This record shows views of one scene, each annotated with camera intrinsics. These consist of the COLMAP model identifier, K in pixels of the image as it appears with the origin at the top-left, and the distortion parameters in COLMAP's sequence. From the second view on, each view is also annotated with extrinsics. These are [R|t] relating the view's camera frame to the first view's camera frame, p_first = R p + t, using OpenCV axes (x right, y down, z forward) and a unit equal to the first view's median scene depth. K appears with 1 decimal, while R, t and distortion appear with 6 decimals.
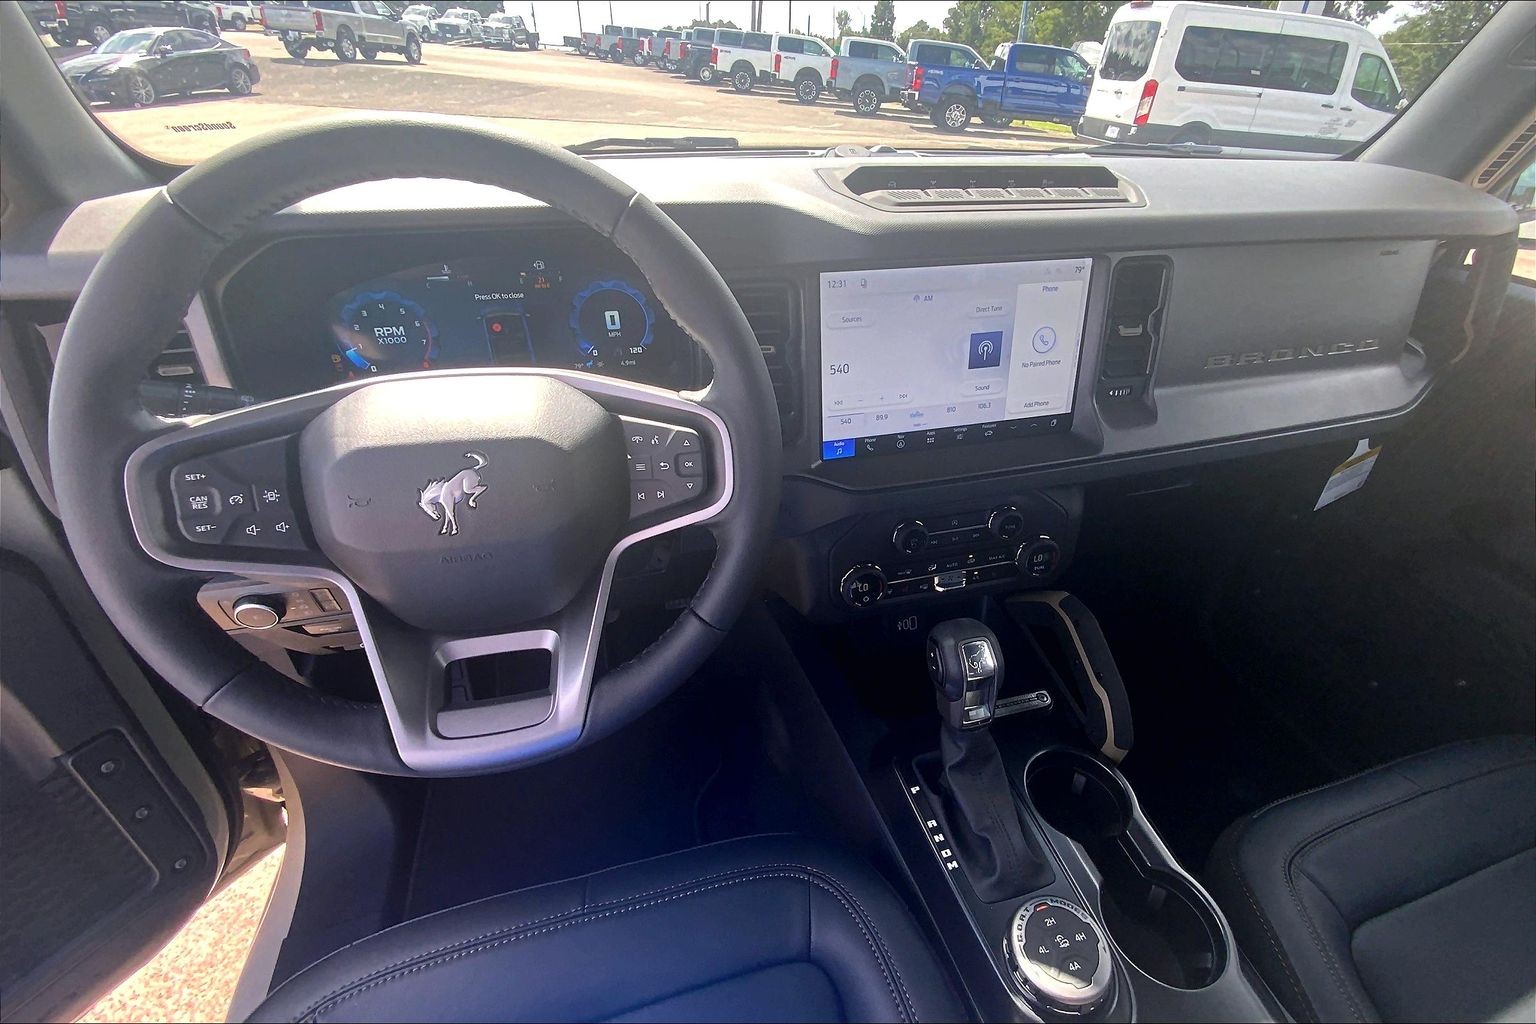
lens RADIAL K [[655.5, 0, 829.4], [0, 655.5, 503.7], [0, 0, 1]] dist [-0.001123, -0.000257]
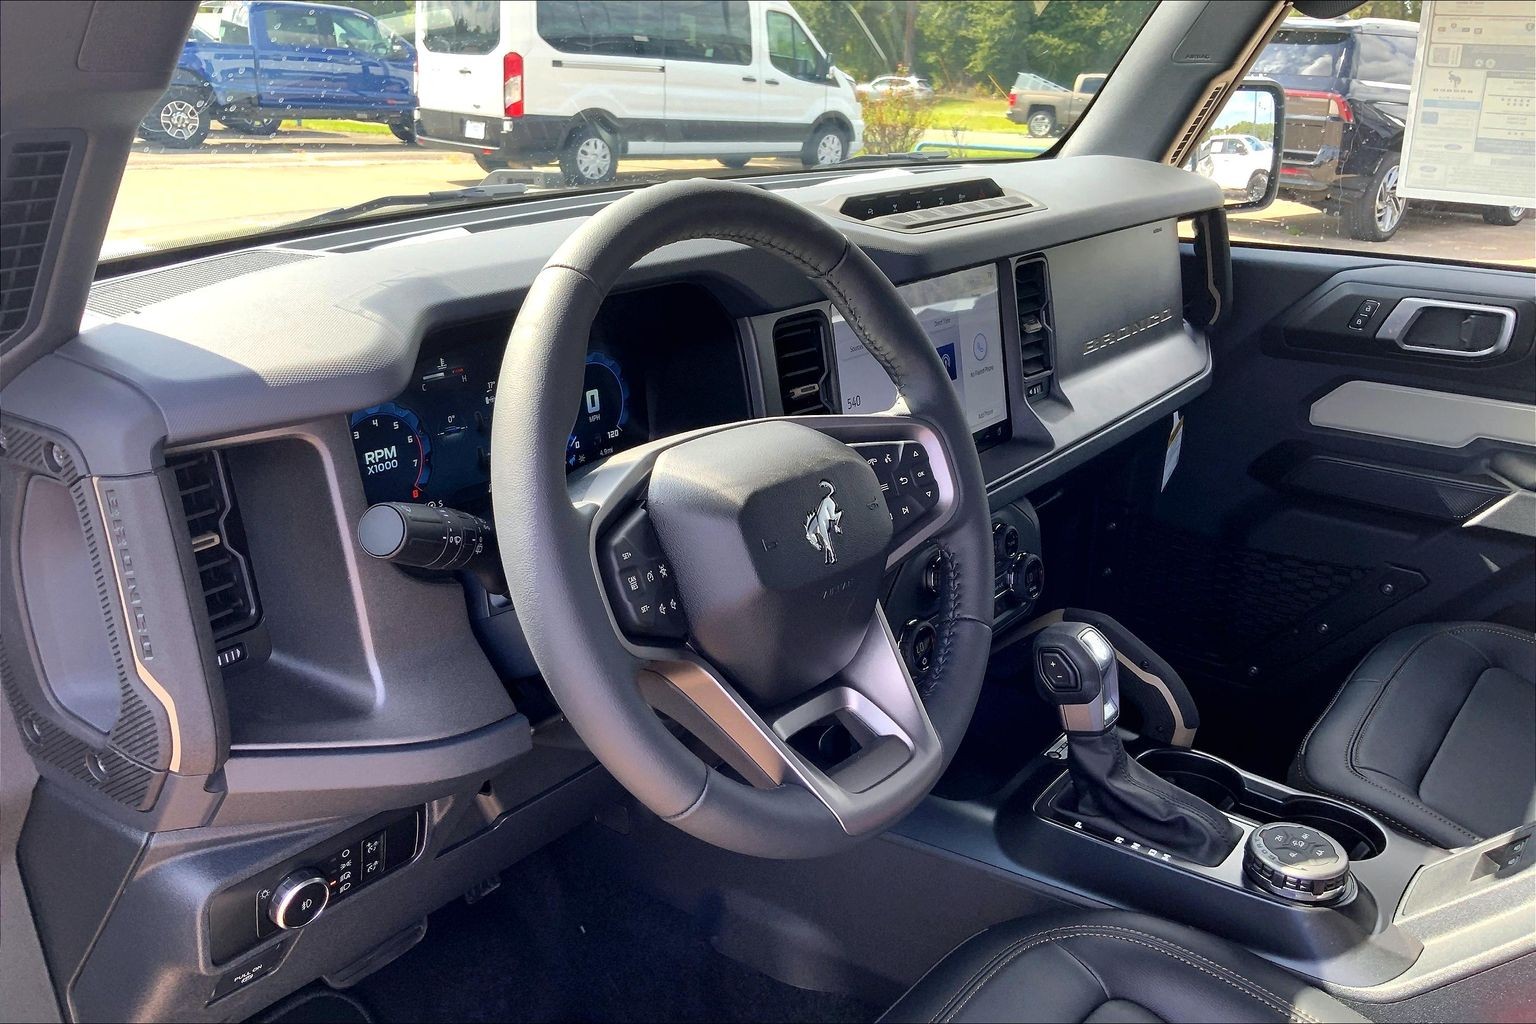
lens RADIAL K [[1252.7, 0, 762.4], [0, 1252.7, 509.5], [0, 0, 1]] dist [0.057743, -0.090474]
pose [[0.822612, -0.217020, 0.525558, -0.784924], [0.329498, 0.935226, -0.129550, 0.087739], [-0.463401, 0.279739, 0.840836, -0.276206]]
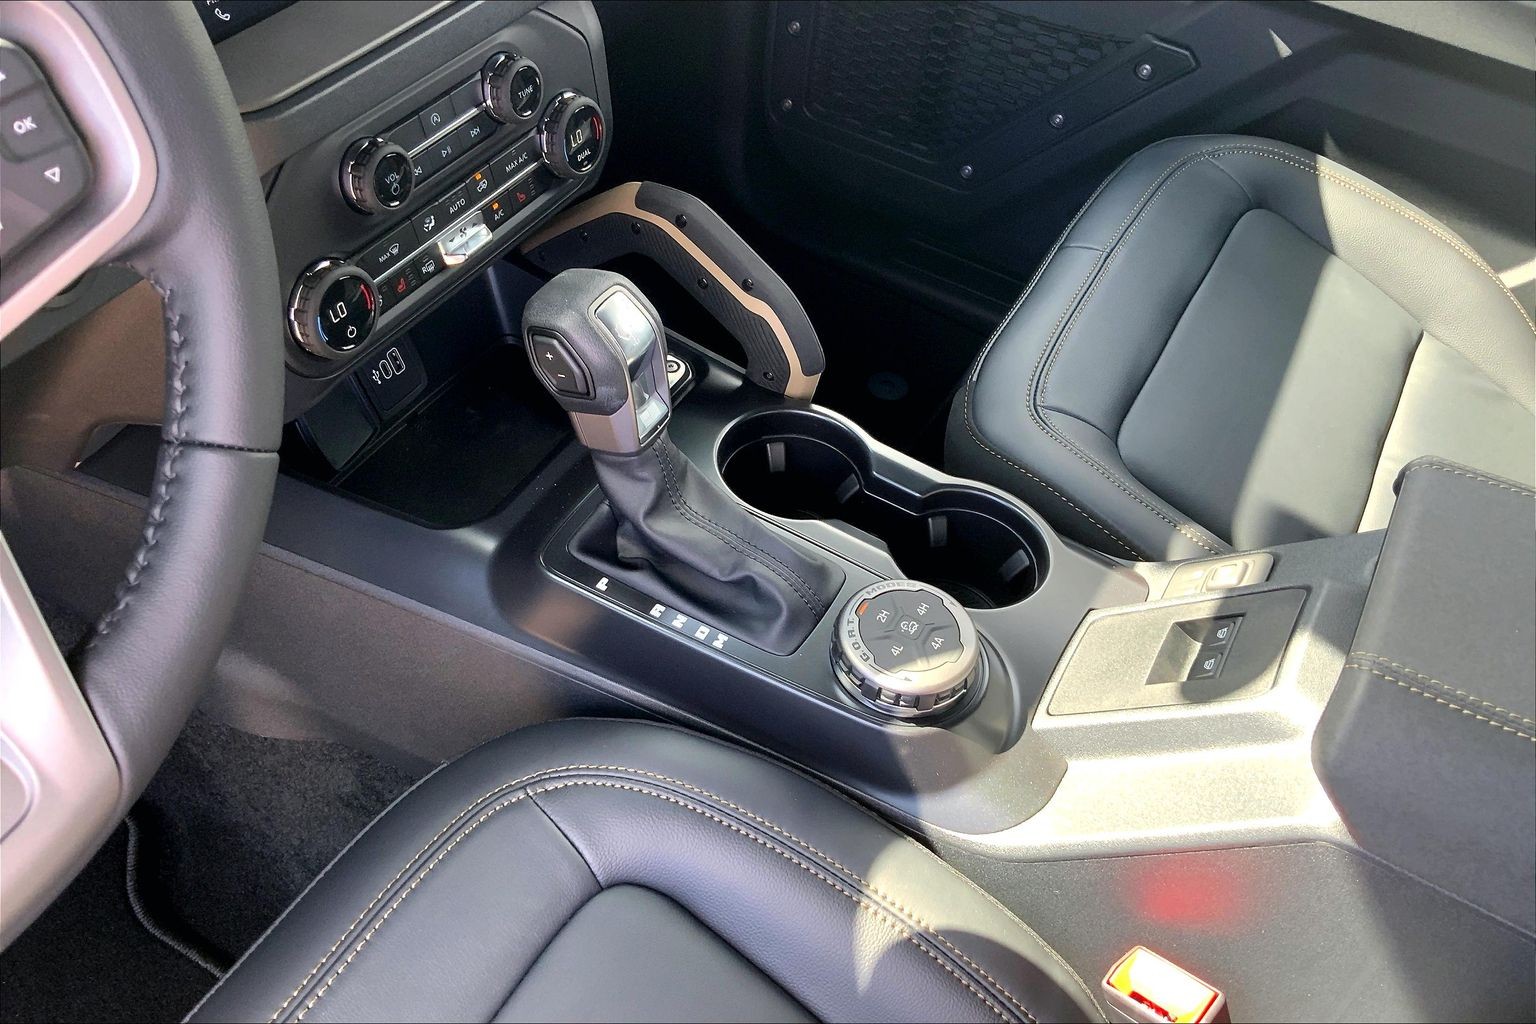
lens RADIAL K [[1252.7, 0, 753.0], [0, 1252.7, 503.6], [0, 0, 1]] dist [0.057743, -0.090474]
pose [[0.734090, -0.487426, 0.472787, -0.200066], [0.331075, 0.864795, 0.377516, -0.001308], [-0.592875, -0.120602, 0.796212, 0.032330]]
